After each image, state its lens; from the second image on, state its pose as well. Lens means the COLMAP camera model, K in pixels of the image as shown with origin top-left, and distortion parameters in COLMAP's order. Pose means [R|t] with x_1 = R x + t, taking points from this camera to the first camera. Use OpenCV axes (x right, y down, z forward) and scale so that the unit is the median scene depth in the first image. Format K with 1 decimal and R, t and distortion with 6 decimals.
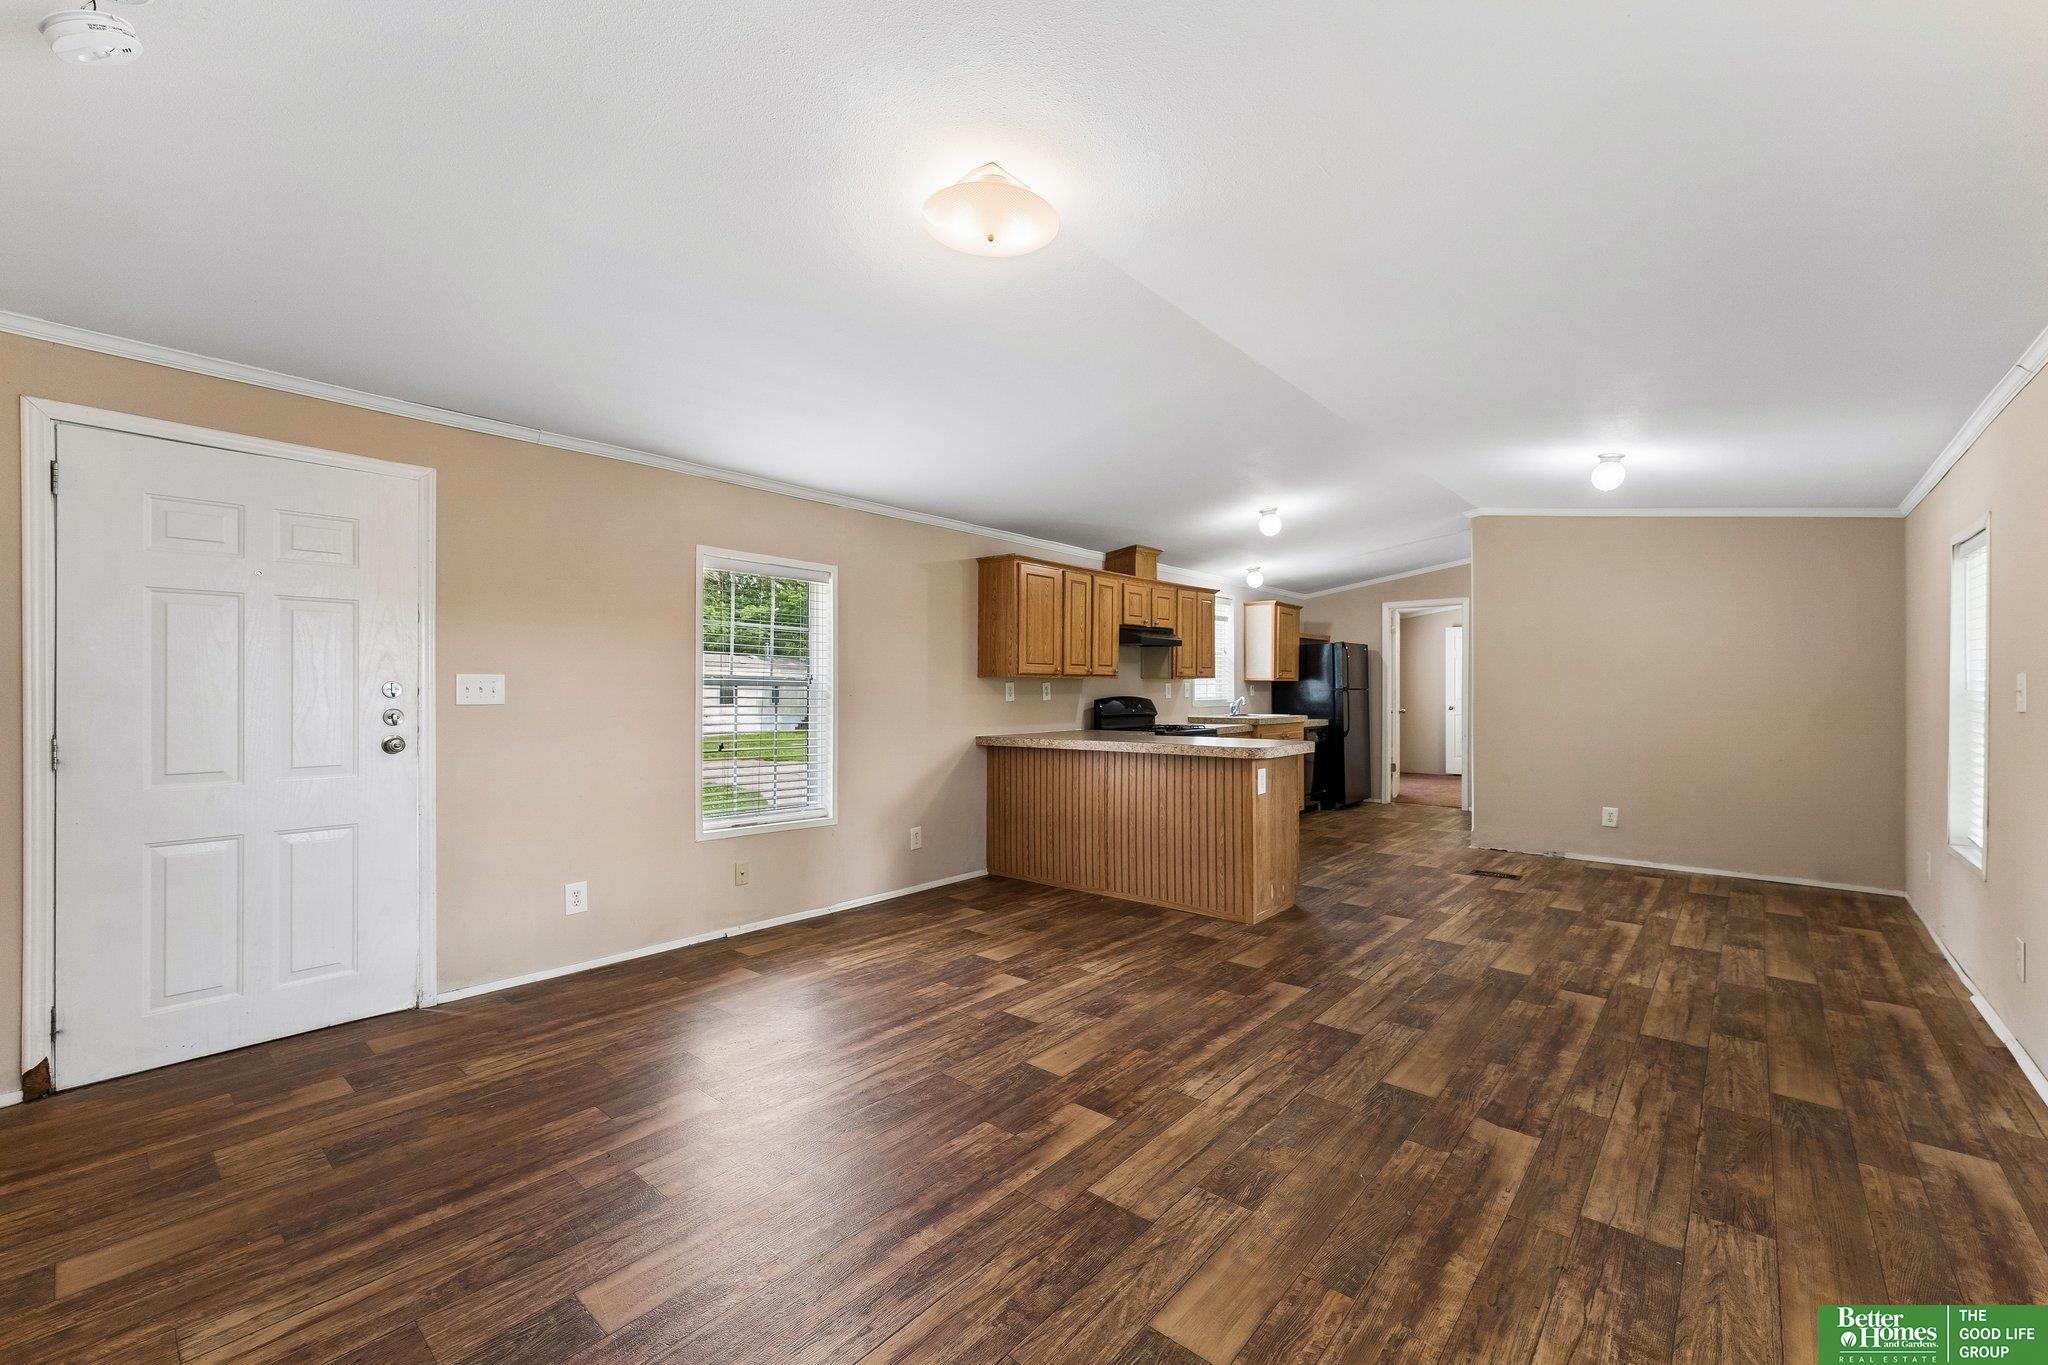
lens RADIAL K [[836.0, 0, 1021.5], [0, 836.0, 683.0], [0, 0, 1]] dist [0.005119, -0.000804]
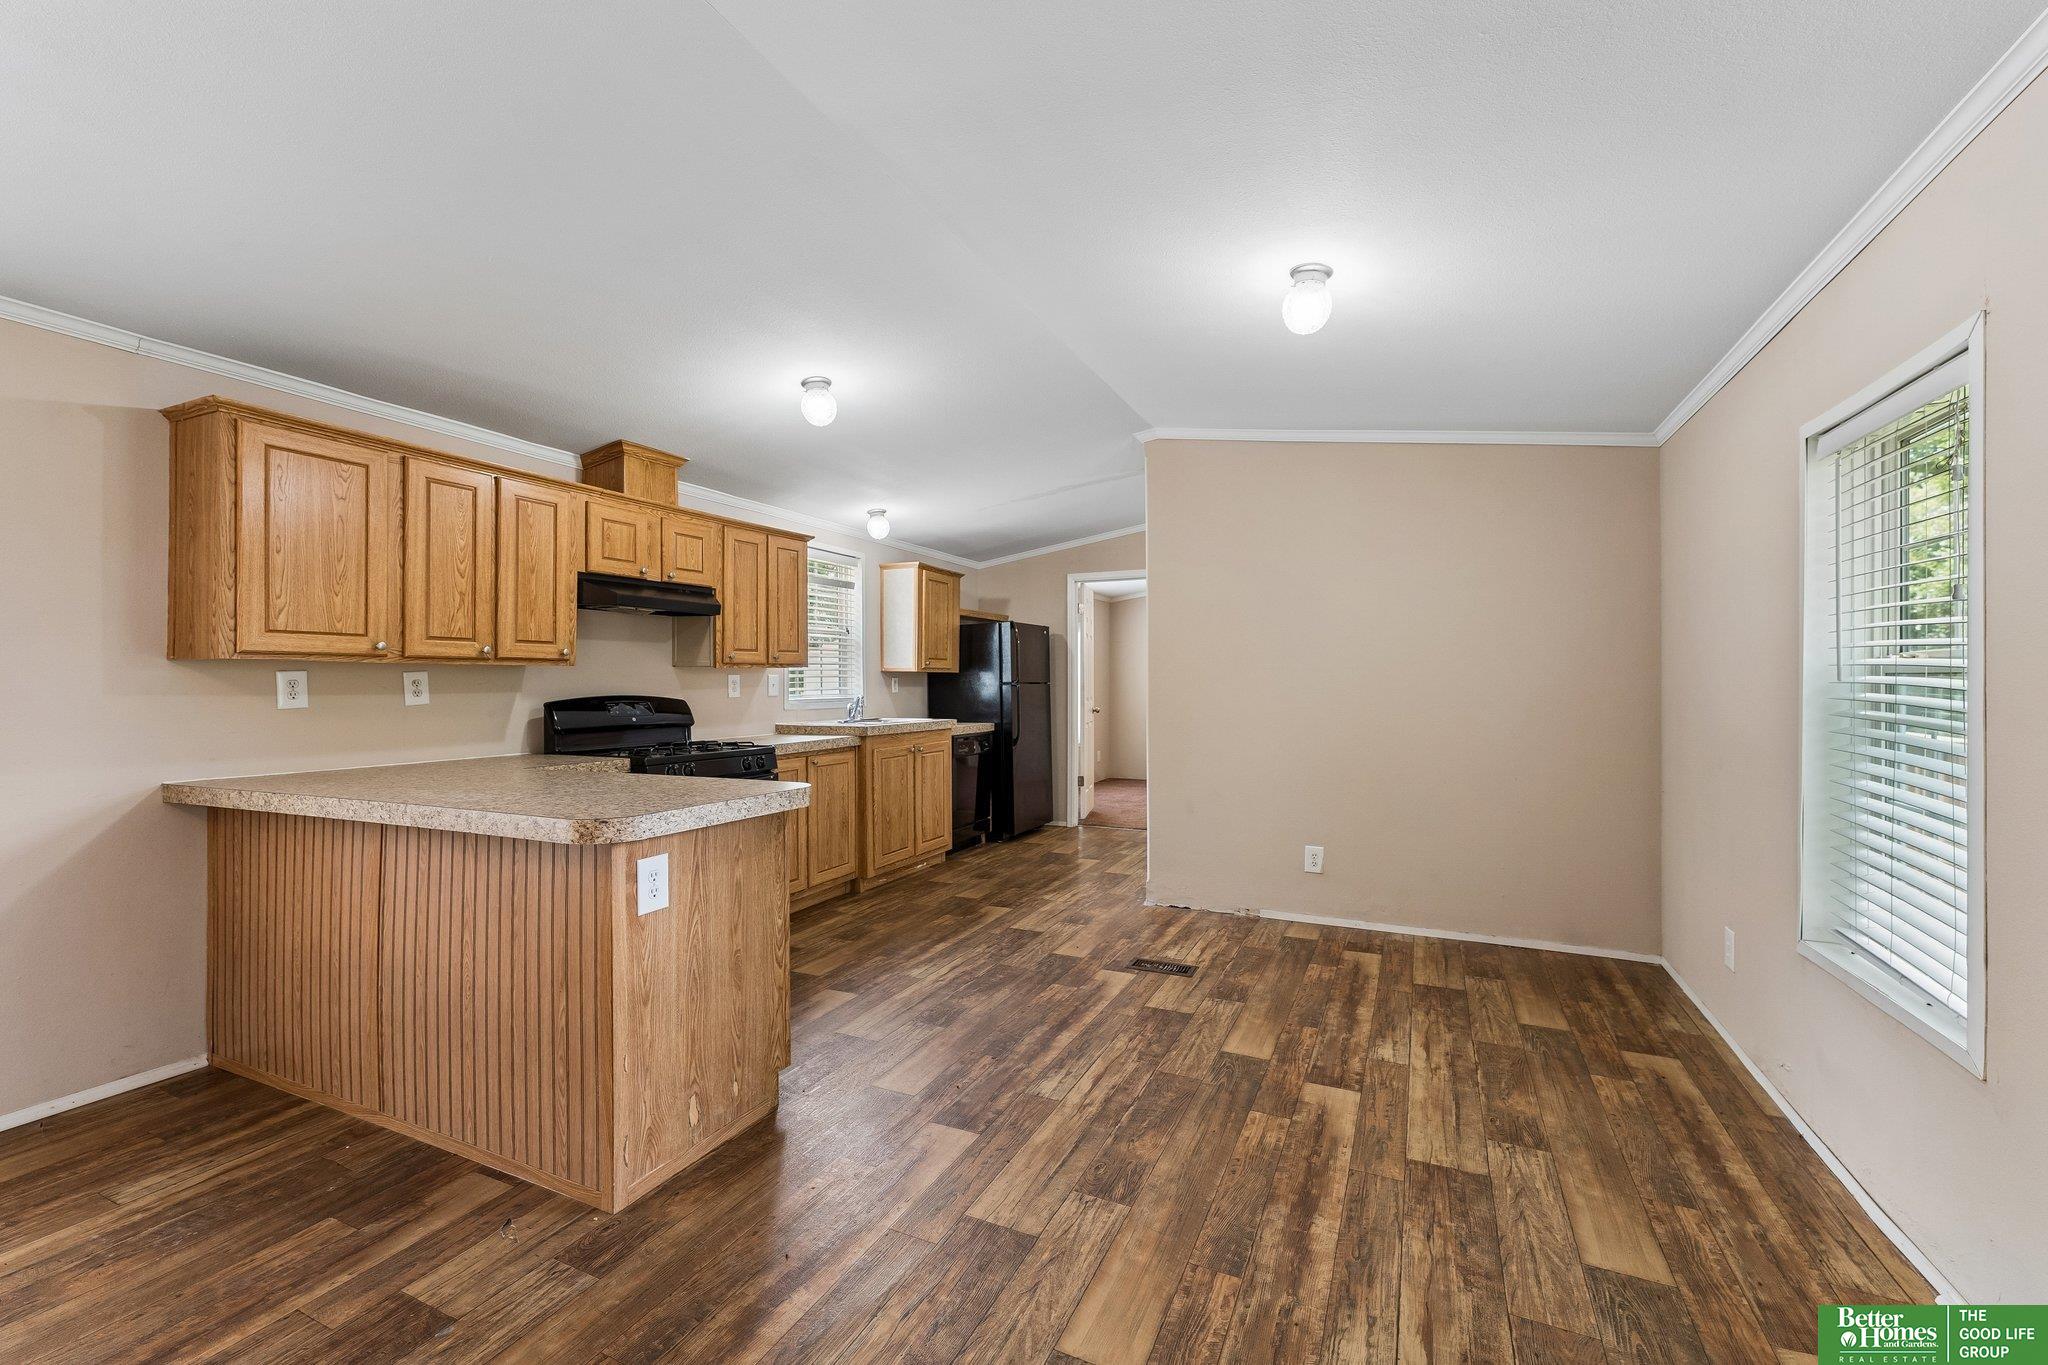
lens RADIAL K [[836.0, 0, 1027.7], [0, 836.0, 679.1], [0, 0, 1]] dist [0.005119, -0.000804]
pose [[0.961681, -0.002101, 0.274163, 0.249905], [0.001666, 0.999997, 0.001822, 0.003282], [-0.274166, -0.001296, 0.961681, 0.349899]]
